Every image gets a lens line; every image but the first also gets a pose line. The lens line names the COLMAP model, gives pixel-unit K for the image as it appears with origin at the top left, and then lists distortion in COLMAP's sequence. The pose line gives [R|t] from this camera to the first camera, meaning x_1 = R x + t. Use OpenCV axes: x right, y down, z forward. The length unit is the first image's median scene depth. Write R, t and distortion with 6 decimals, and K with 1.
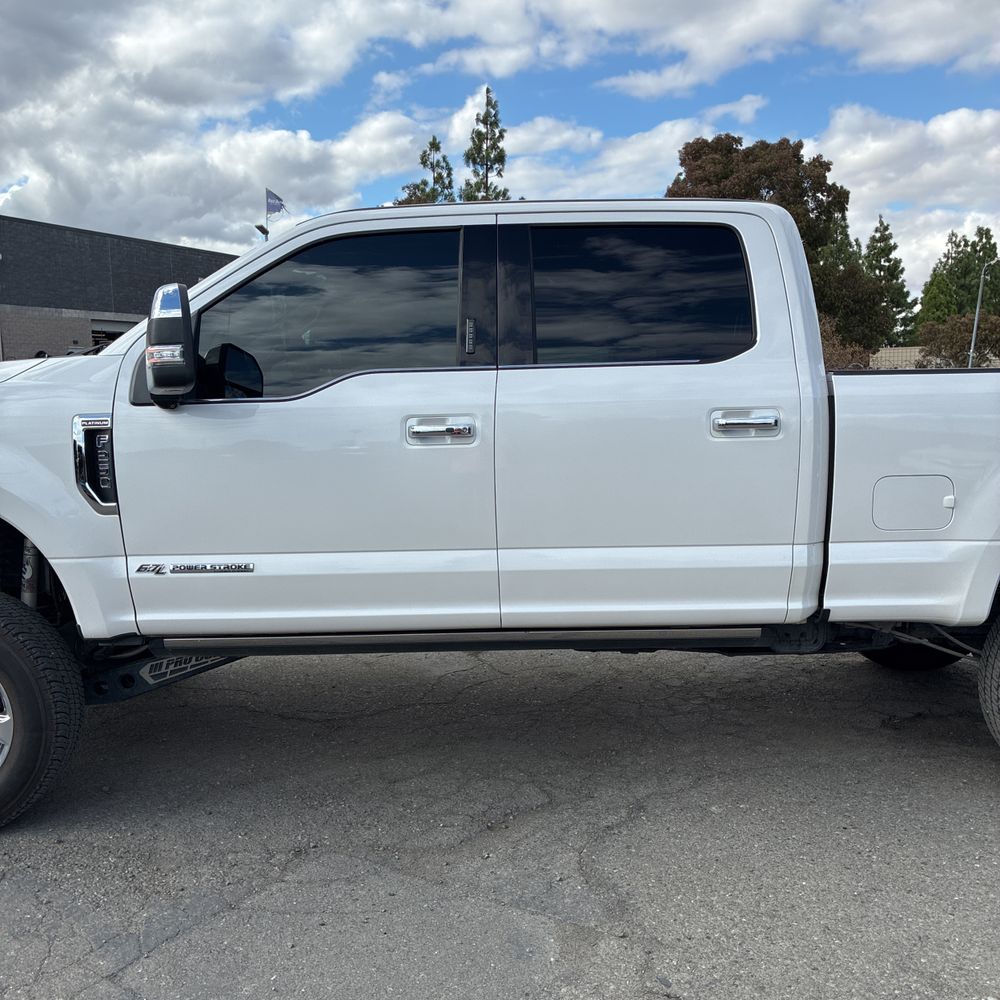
lens RADIAL K [[1018.4, 0, 512.7], [0, 1018.4, 502.3], [0, 0, 1]] dist [0.007718, 0.029179]
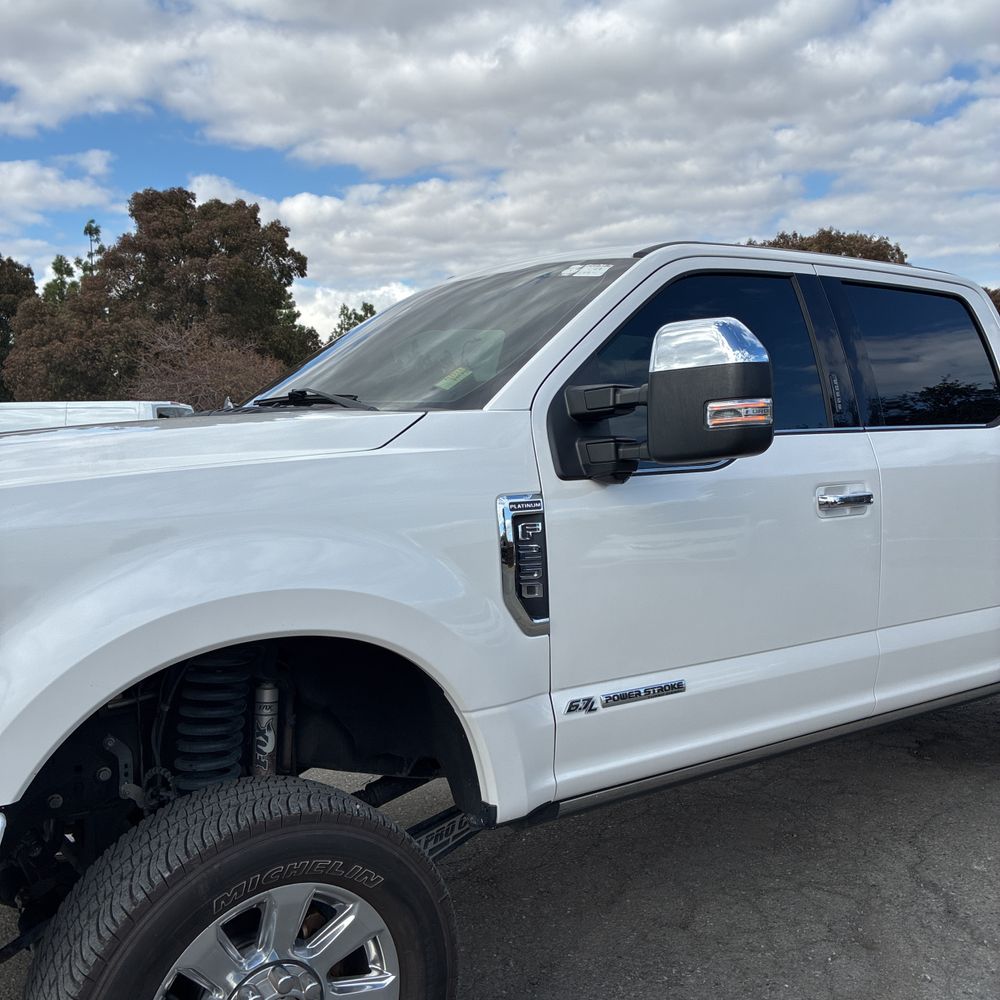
lens RADIAL K [[1018.4, 0, 512.7], [0, 1018.4, 502.3], [0, 0, 1]] dist [0.007718, 0.029179]
pose [[0.829136, -0.032670, 0.558091, -0.709178], [0.065156, 0.997135, -0.038429, -0.047443], [-0.555236, 0.068226, 0.828889, 0.380843]]
